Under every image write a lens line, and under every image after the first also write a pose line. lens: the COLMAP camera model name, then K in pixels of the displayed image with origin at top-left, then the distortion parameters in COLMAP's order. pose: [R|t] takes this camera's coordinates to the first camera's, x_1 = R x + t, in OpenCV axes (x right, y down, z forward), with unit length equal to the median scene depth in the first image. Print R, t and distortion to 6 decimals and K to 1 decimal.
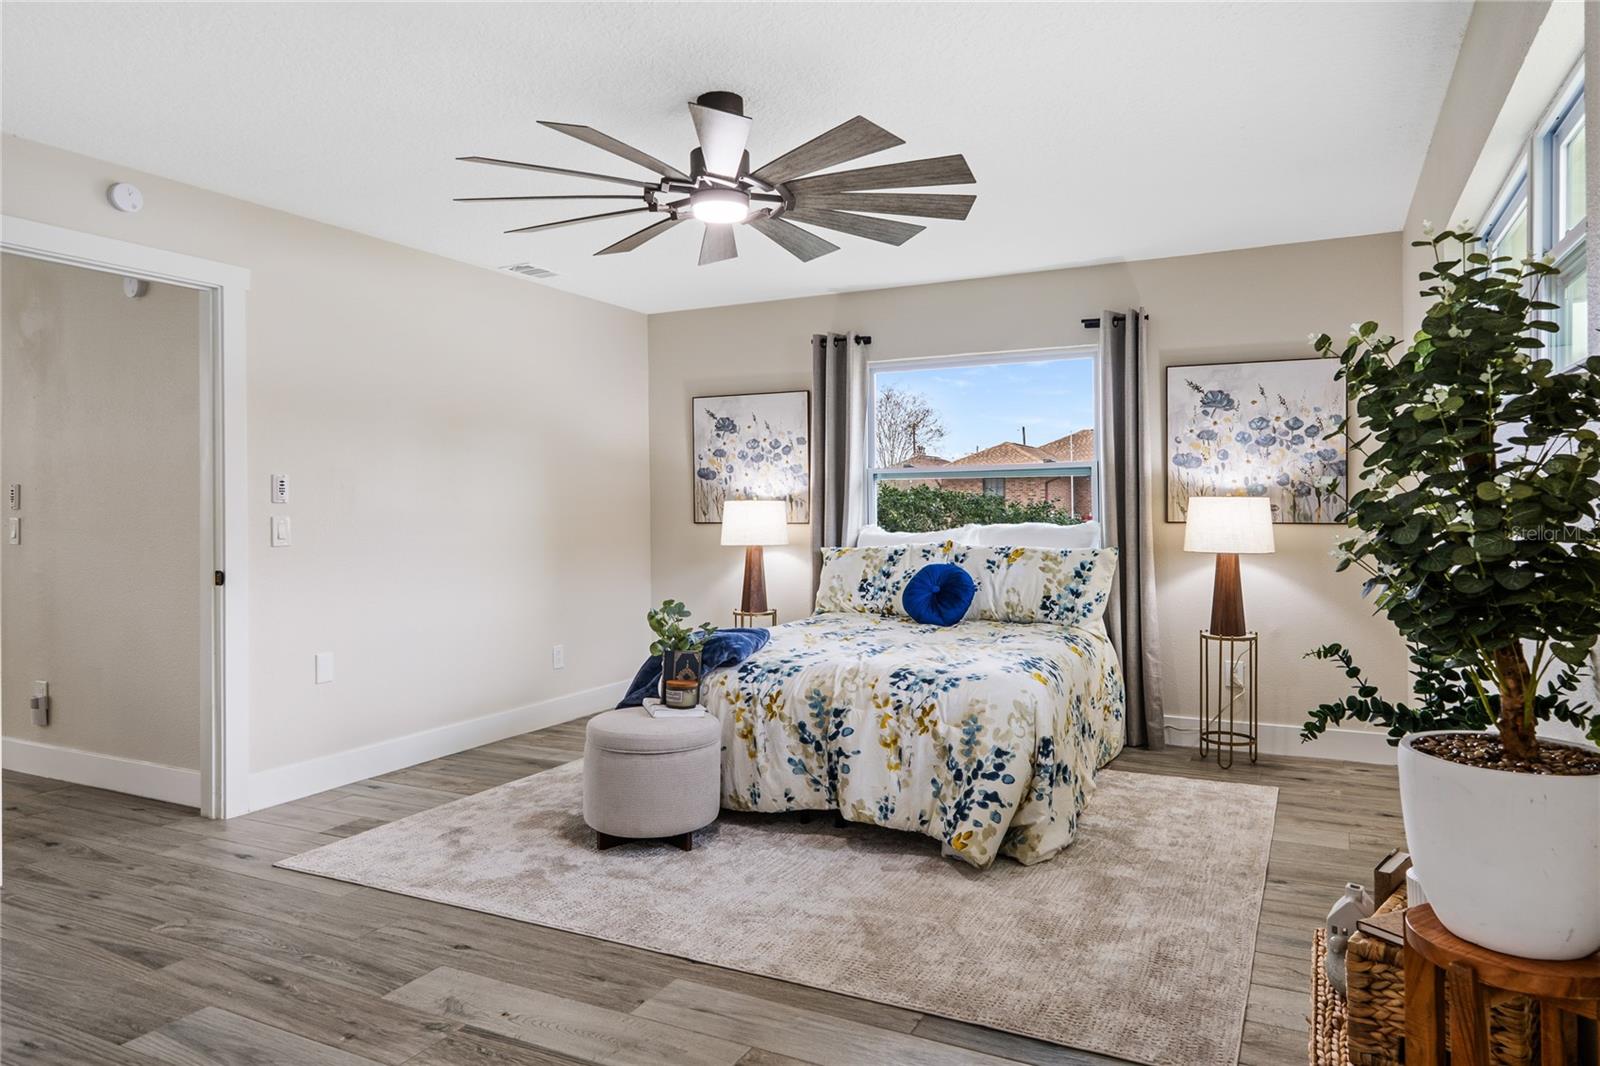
lens RADIAL K [[998.9, 0, 806.3], [0, 998.9, 521.7], [0, 0, 1]] dist [-0.076228, -0.000100]
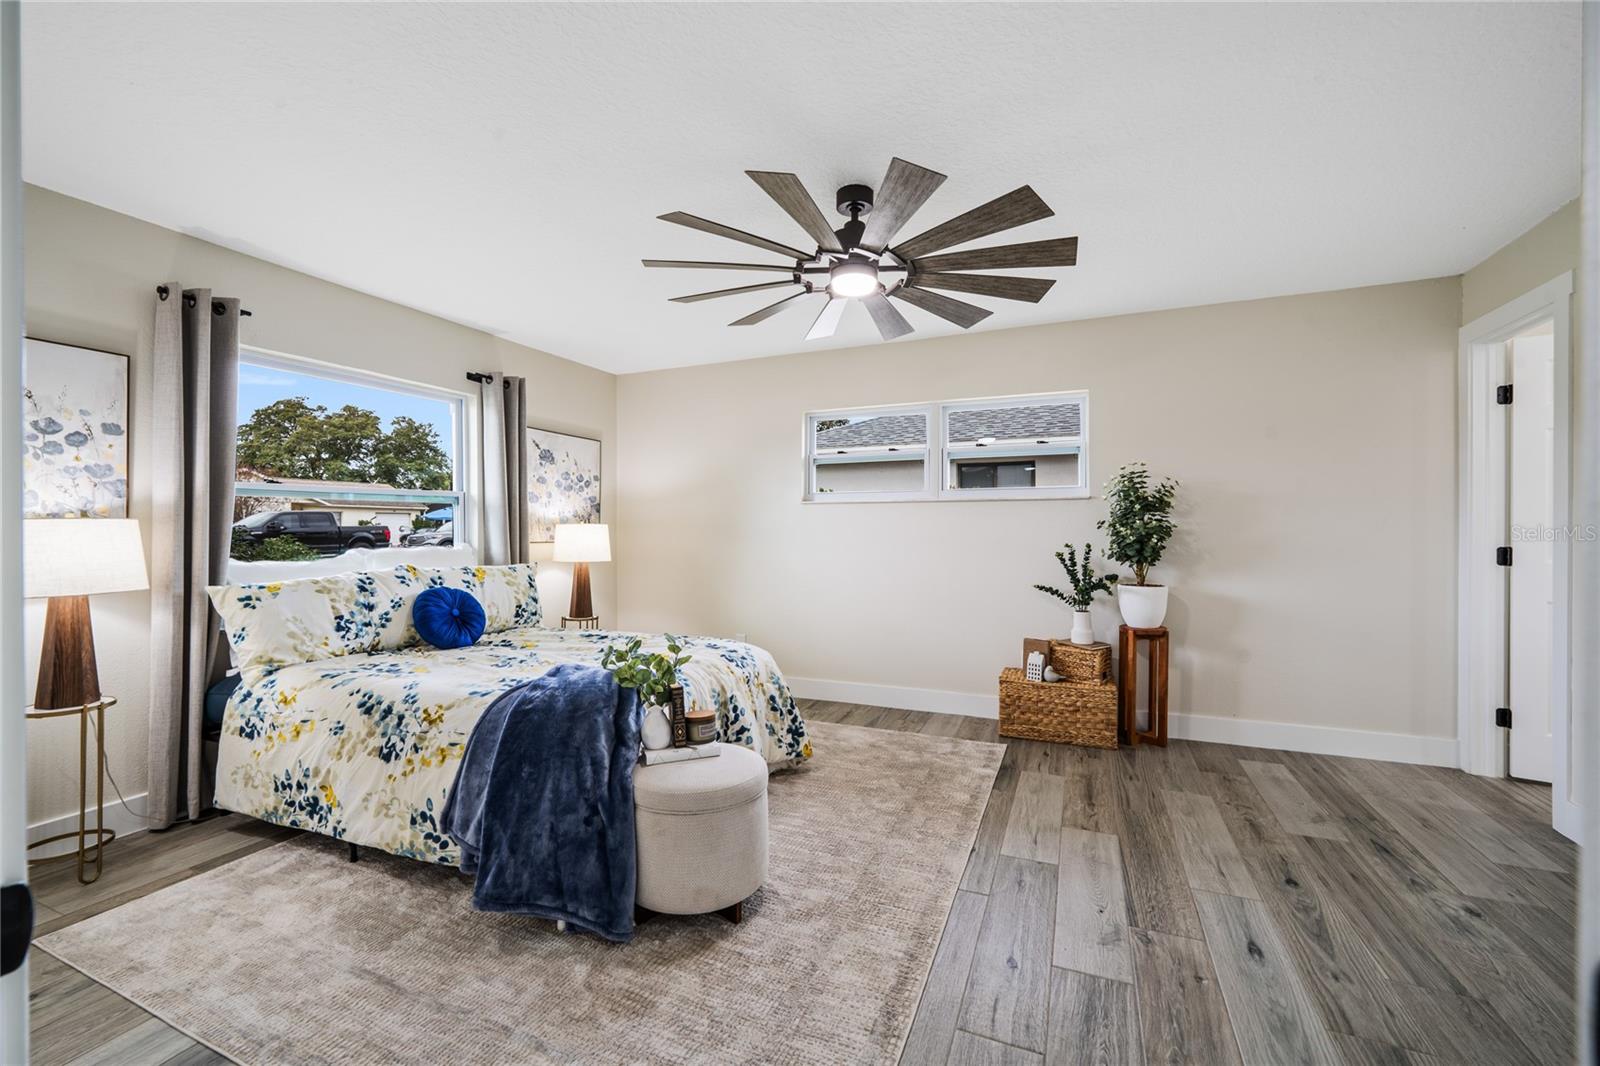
lens RADIAL K [[664.1, 0, 802.5], [0, 664.1, 525.9], [0, 0, 1]] dist [0.000054, -0.000142]
pose [[-0.066584, 0.001971, 0.997779, -0.542790], [-0.003695, 0.999991, -0.002222, -0.020182], [-0.997774, -0.003835, -0.066577, 0.655749]]
